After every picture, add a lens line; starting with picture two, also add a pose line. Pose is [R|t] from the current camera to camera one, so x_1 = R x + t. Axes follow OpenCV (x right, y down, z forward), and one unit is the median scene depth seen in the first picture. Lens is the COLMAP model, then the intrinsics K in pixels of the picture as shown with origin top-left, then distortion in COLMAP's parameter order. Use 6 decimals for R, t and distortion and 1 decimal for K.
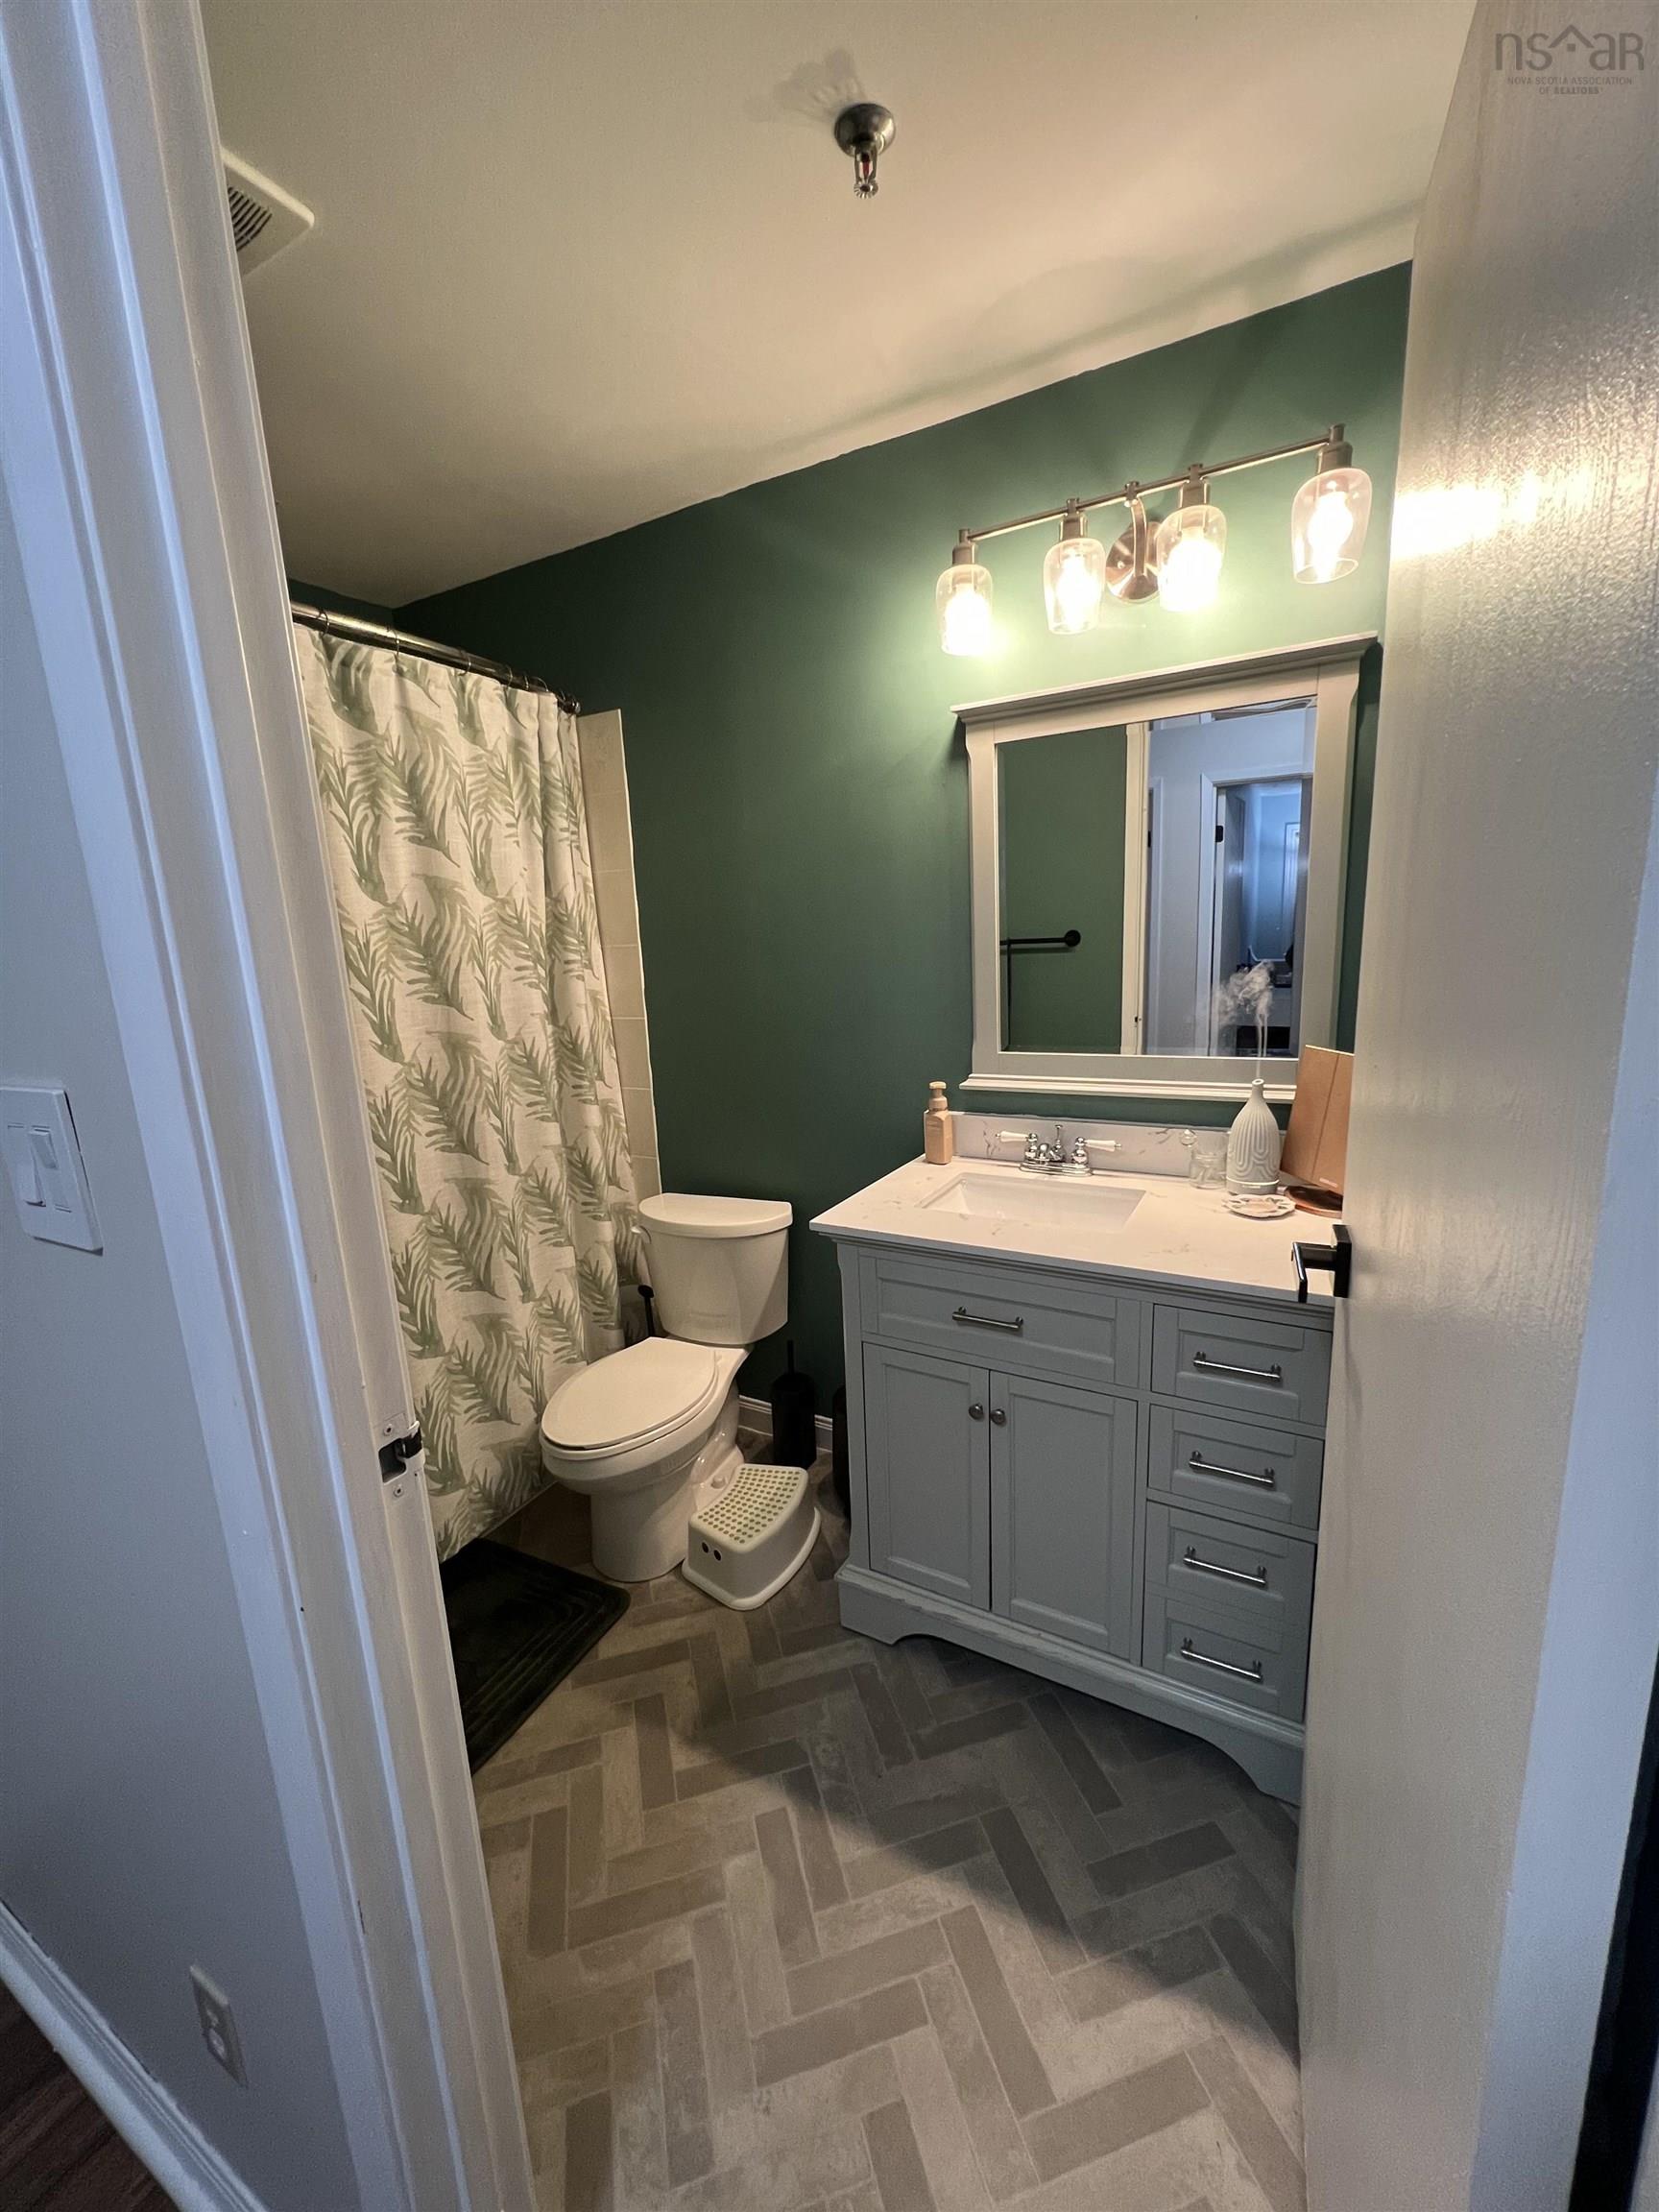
lens RADIAL K [[890.8, 0, 835.5], [0, 890.8, 1068.6], [0, 0, 1]] dist [-0.003506, 0.000413]
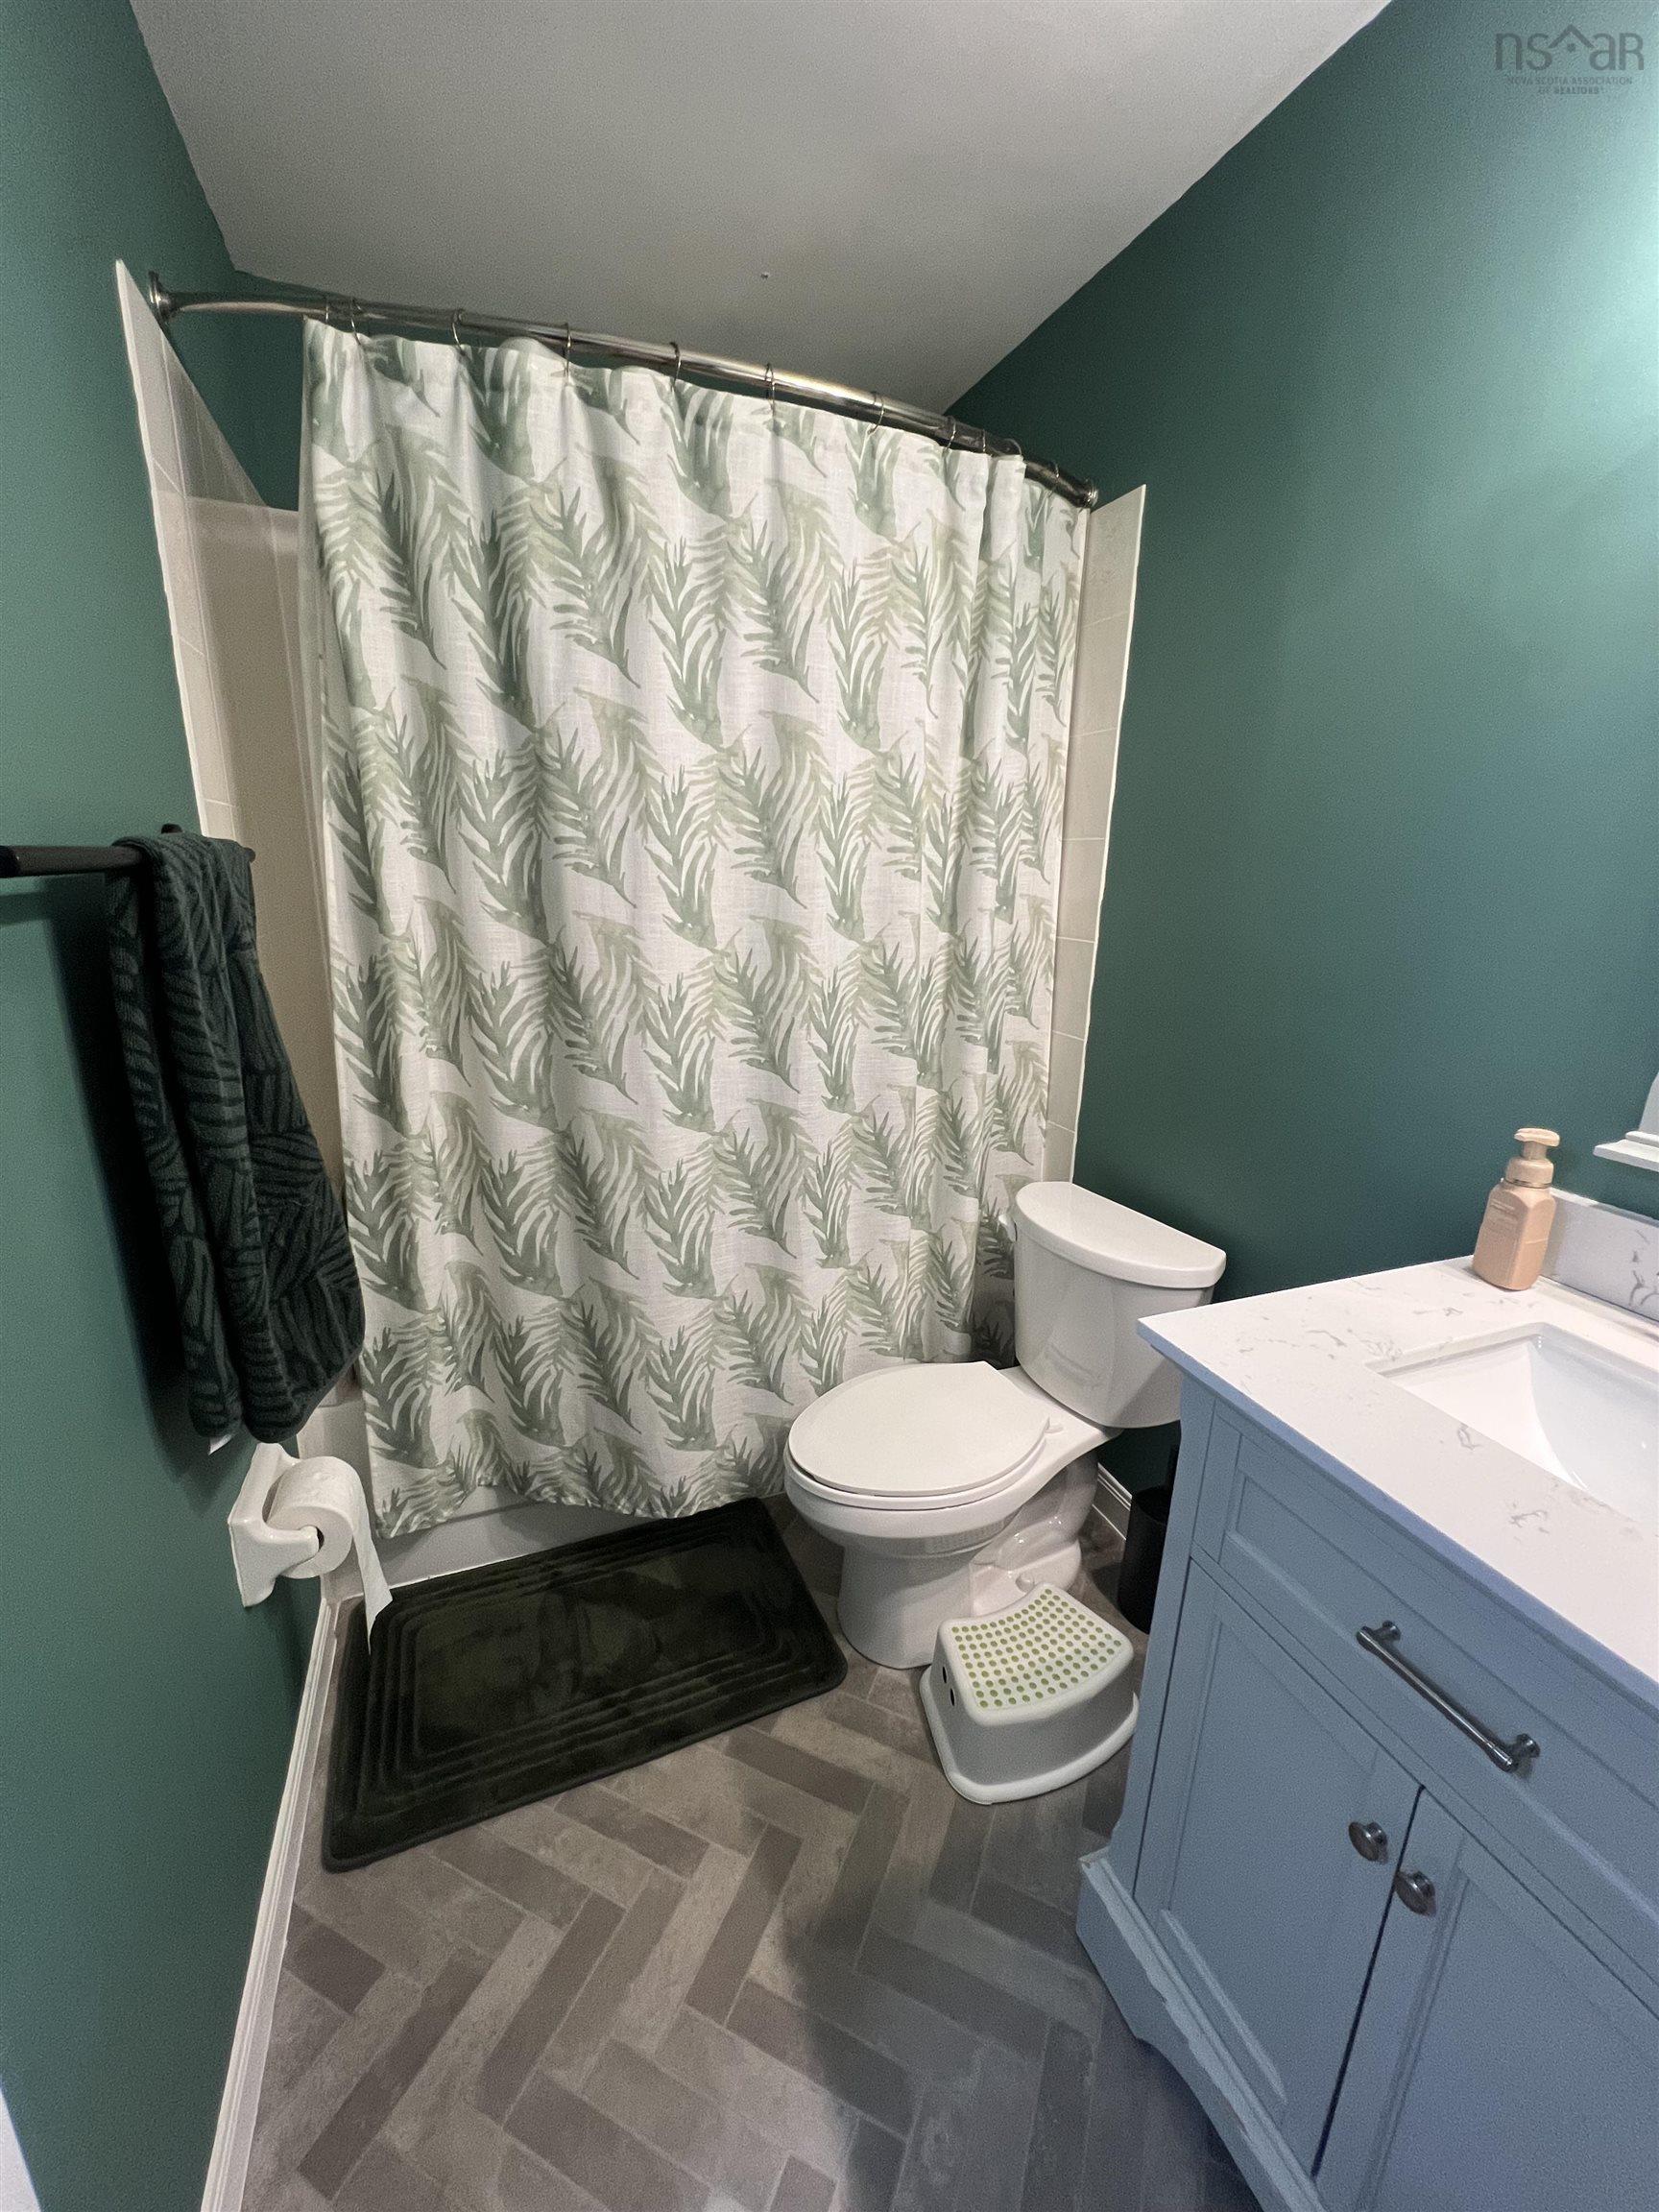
lens RADIAL K [[890.8, 0, 826.6], [0, 890.8, 1094.6], [0, 0, 1]] dist [-0.003506, 0.000413]
pose [[0.766009, 0.221839, -0.603339, 0.121060], [-0.157911, 0.974745, 0.157913, -0.022507], [0.623133, -0.025688, 0.781694, 0.420911]]
